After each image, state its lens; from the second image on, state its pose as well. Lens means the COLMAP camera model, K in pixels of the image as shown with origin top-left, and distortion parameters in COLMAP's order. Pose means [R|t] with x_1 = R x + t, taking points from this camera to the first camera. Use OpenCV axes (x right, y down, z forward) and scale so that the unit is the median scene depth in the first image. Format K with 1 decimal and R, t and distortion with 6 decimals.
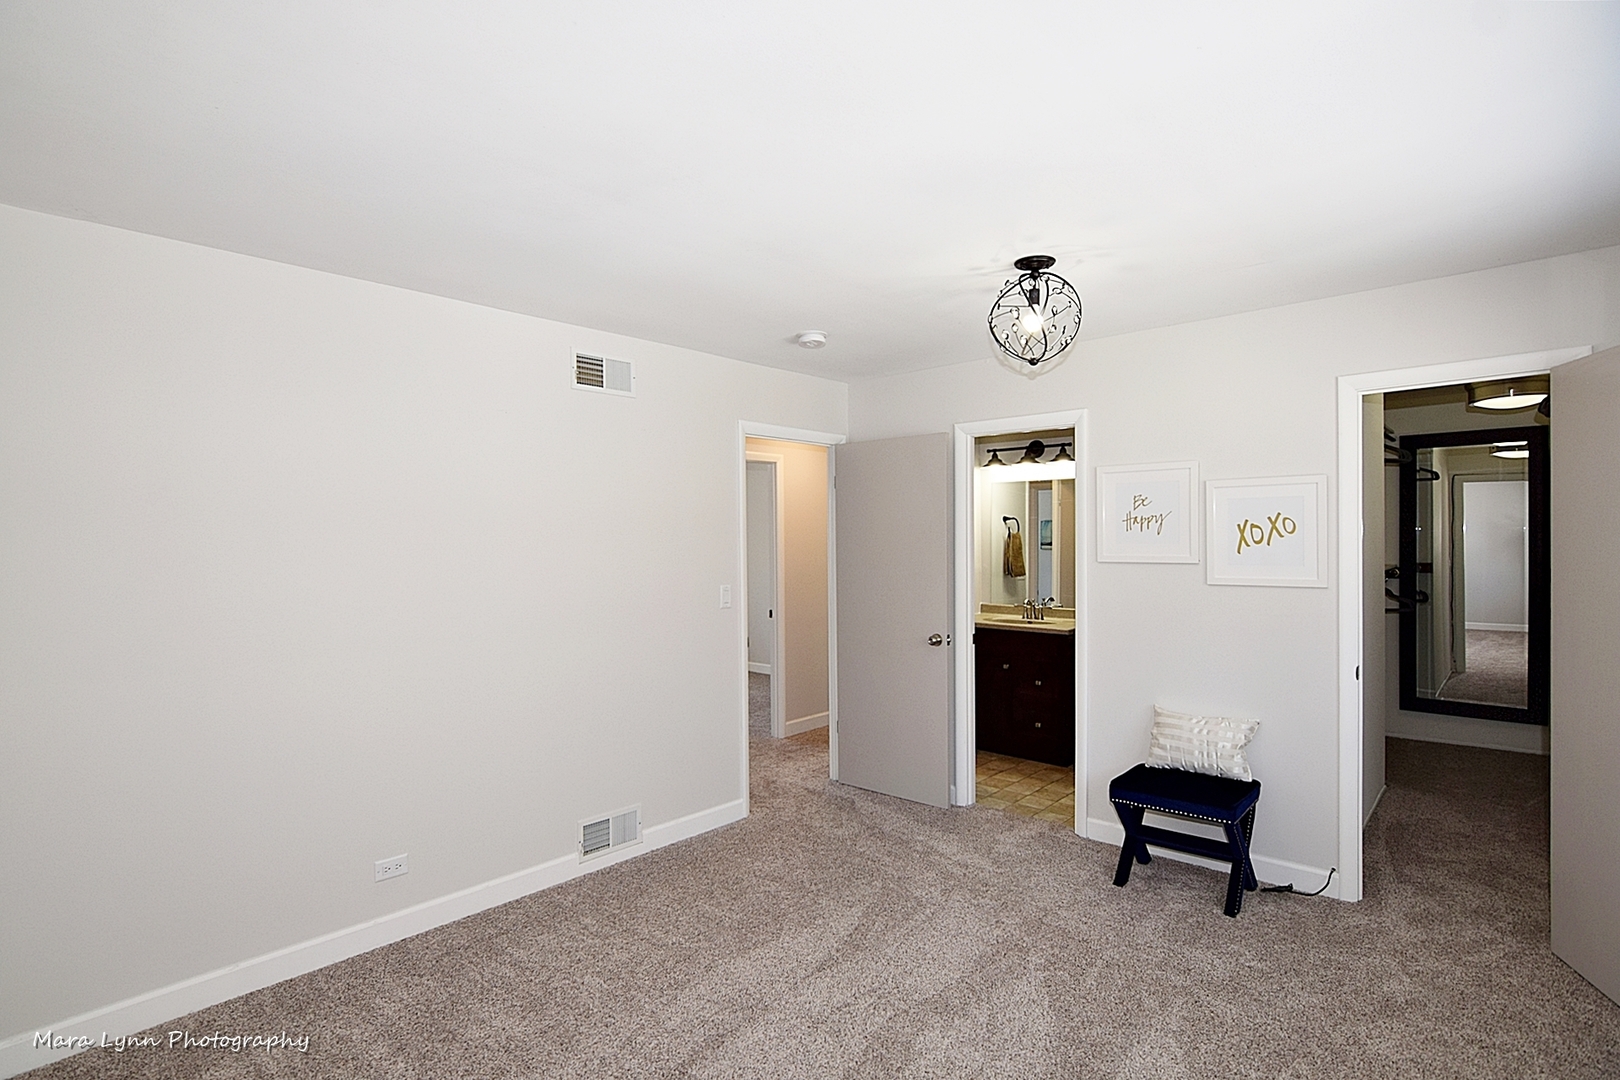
lens RADIAL K [[793.0, 0, 799.1], [0, 793.0, 550.2], [0, 0, 1]] dist [-0.031274, 0.011435]
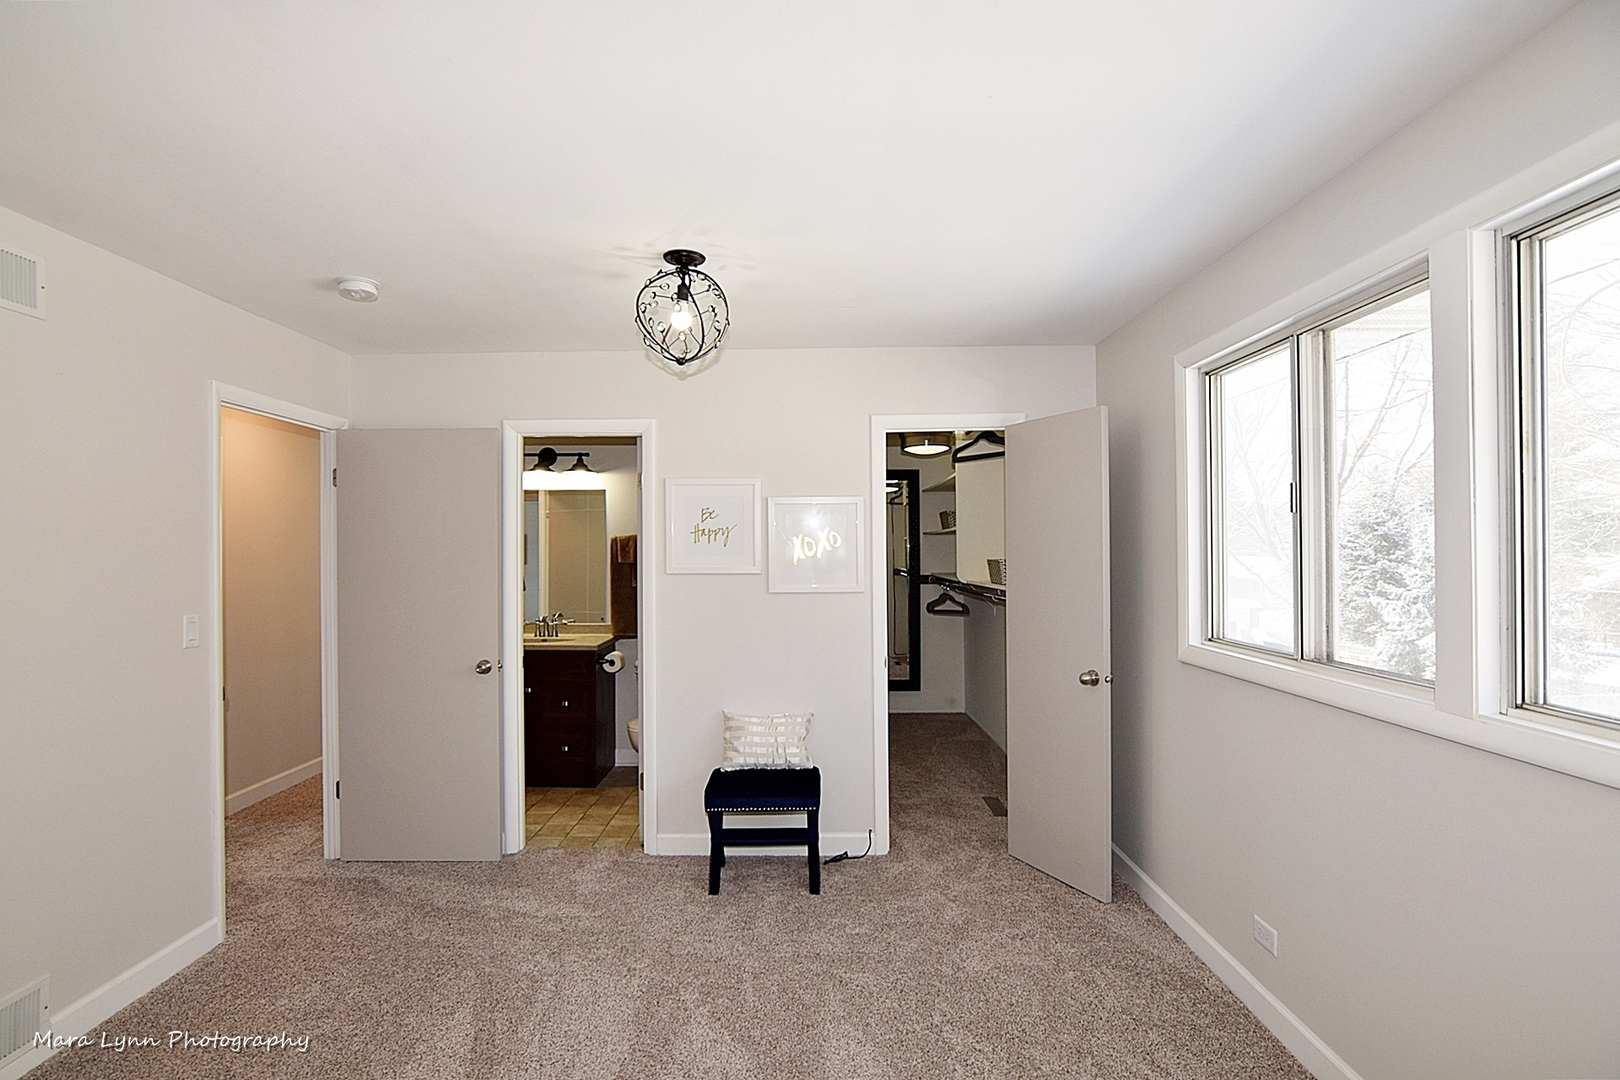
lens RADIAL K [[793.0, 0, 799.1], [0, 793.0, 550.2], [0, 0, 1]] dist [-0.031274, 0.011435]
pose [[0.745517, 0.006430, 0.666455, -0.172662], [0.006904, 0.999825, -0.017369, 0.004019], [-0.666450, 0.017550, 0.745343, 0.153104]]
